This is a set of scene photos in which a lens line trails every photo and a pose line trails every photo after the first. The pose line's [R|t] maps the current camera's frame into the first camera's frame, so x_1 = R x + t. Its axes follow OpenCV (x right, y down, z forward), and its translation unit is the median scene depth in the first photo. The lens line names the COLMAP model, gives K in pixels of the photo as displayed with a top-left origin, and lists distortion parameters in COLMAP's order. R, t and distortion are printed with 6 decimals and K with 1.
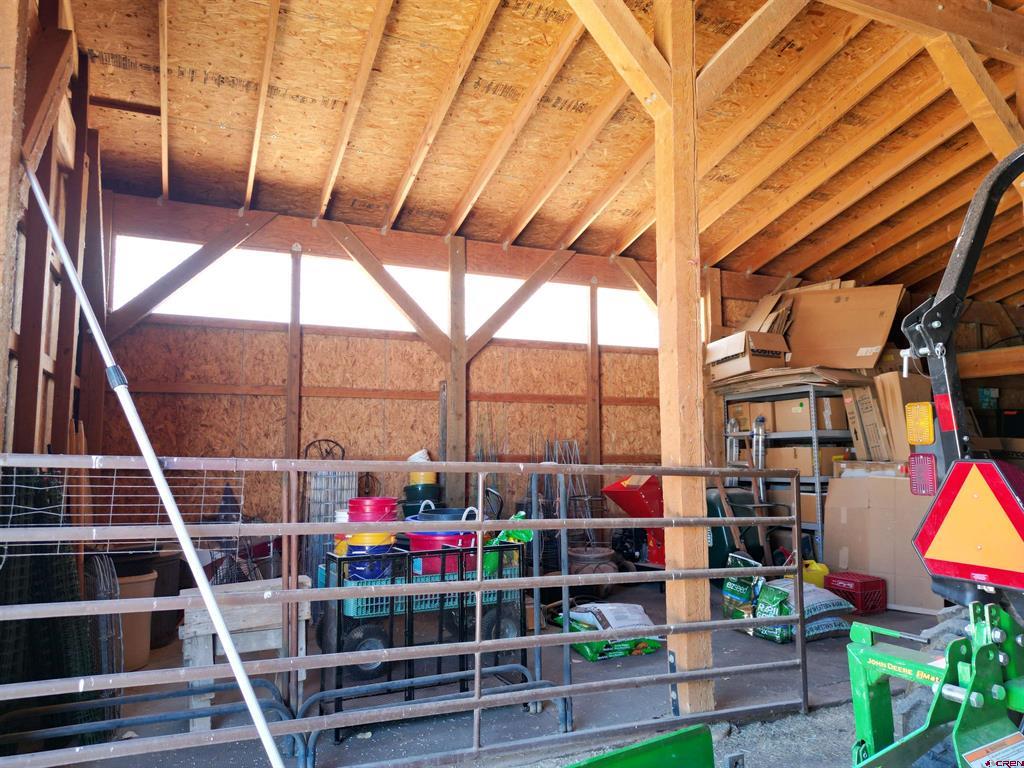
lens RADIAL K [[744.5, 0, 517.8], [0, 744.5, 384.7], [0, 0, 1]] dist [0.082057, -0.076651]
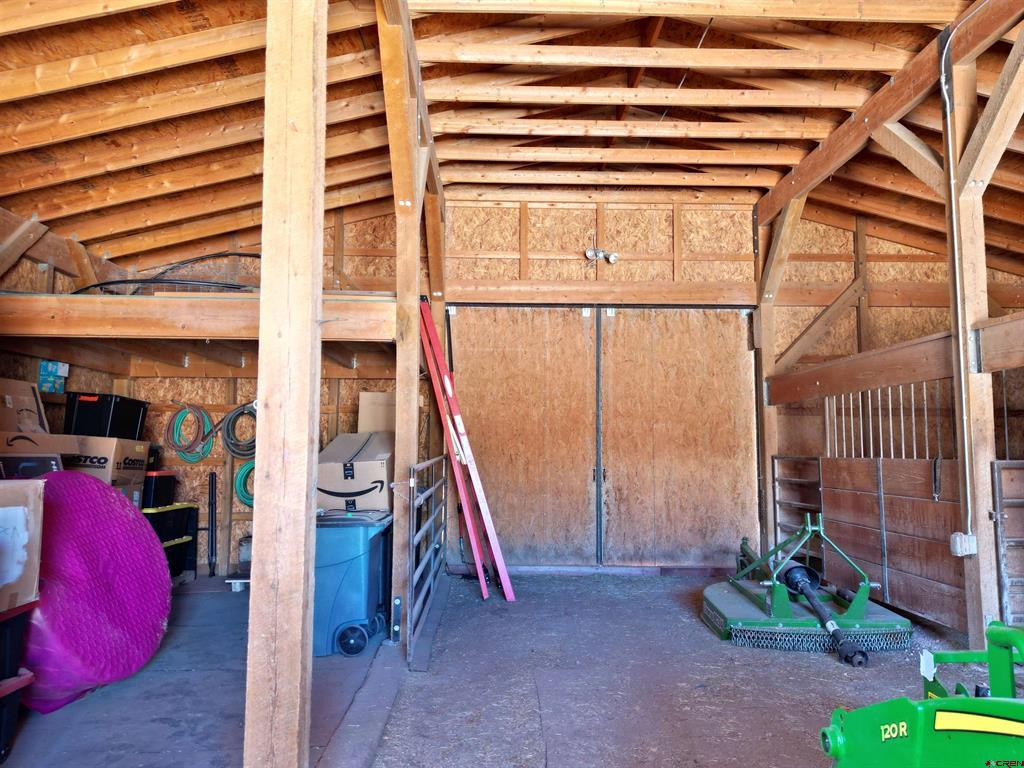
lens RADIAL K [[744.5, 0, 517.8], [0, 744.5, 384.7], [0, 0, 1]] dist [0.082057, -0.076651]
pose [[0.412115, 0.089151, 0.906760, 0.175310], [-0.093868, 0.994060, -0.055072, 0.023542], [-0.906284, -0.062420, 0.418035, 0.339108]]
